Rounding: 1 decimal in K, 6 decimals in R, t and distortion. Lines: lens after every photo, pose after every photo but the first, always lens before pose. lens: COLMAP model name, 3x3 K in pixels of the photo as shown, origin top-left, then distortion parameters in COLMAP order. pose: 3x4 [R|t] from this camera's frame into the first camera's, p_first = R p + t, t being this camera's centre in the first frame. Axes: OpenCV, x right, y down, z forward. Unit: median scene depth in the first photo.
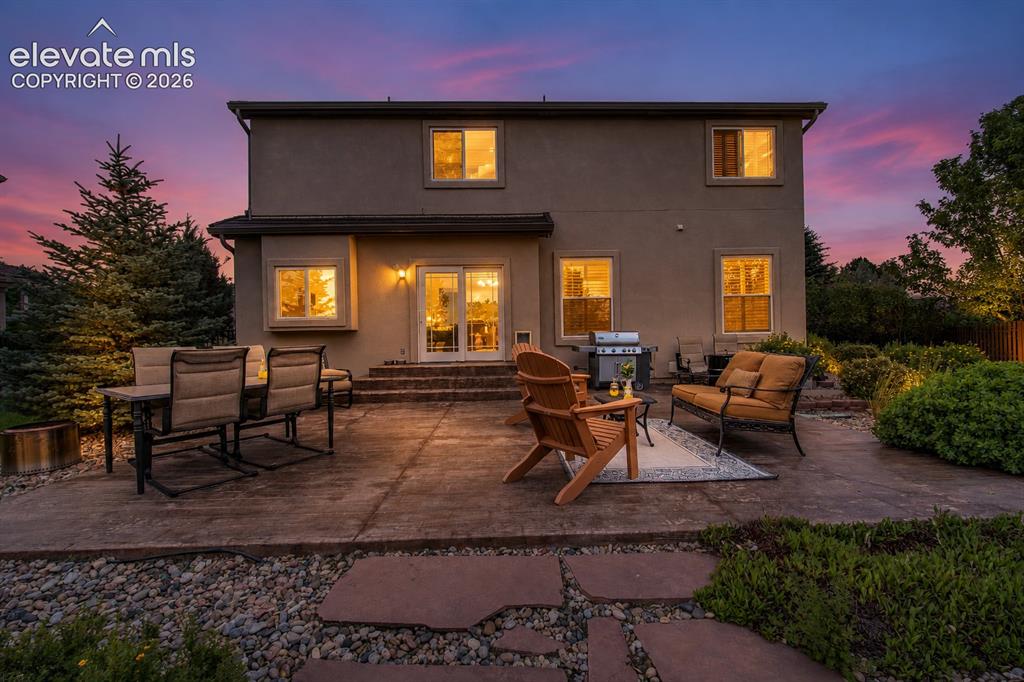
lens RADIAL K [[426.6, 0, 507.7], [0, 426.6, 338.5], [0, 0, 1]] dist [0.001661, 0.000307]
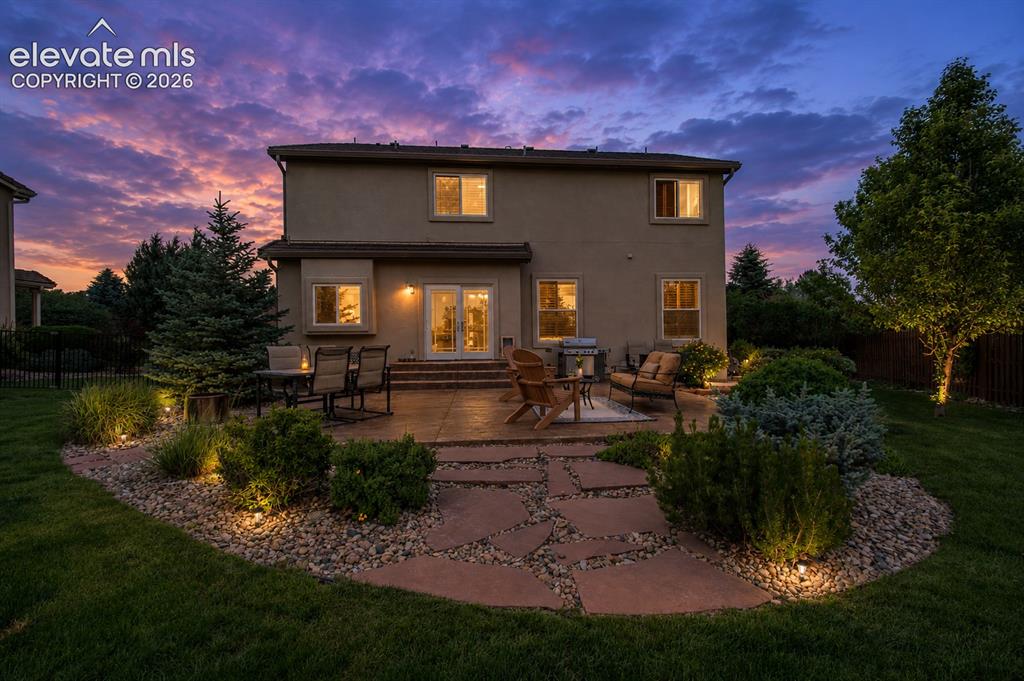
lens RADIAL K [[426.6, 0, 513.4], [0, 426.6, 341.9], [0, 0, 1]] dist [0.001661, 0.000307]
pose [[0.997506, 0.007309, 0.070199, -0.036270], [-0.007298, 0.999973, -0.000417, 0.000244], [-0.070200, -0.000096, 0.997533, -0.274000]]
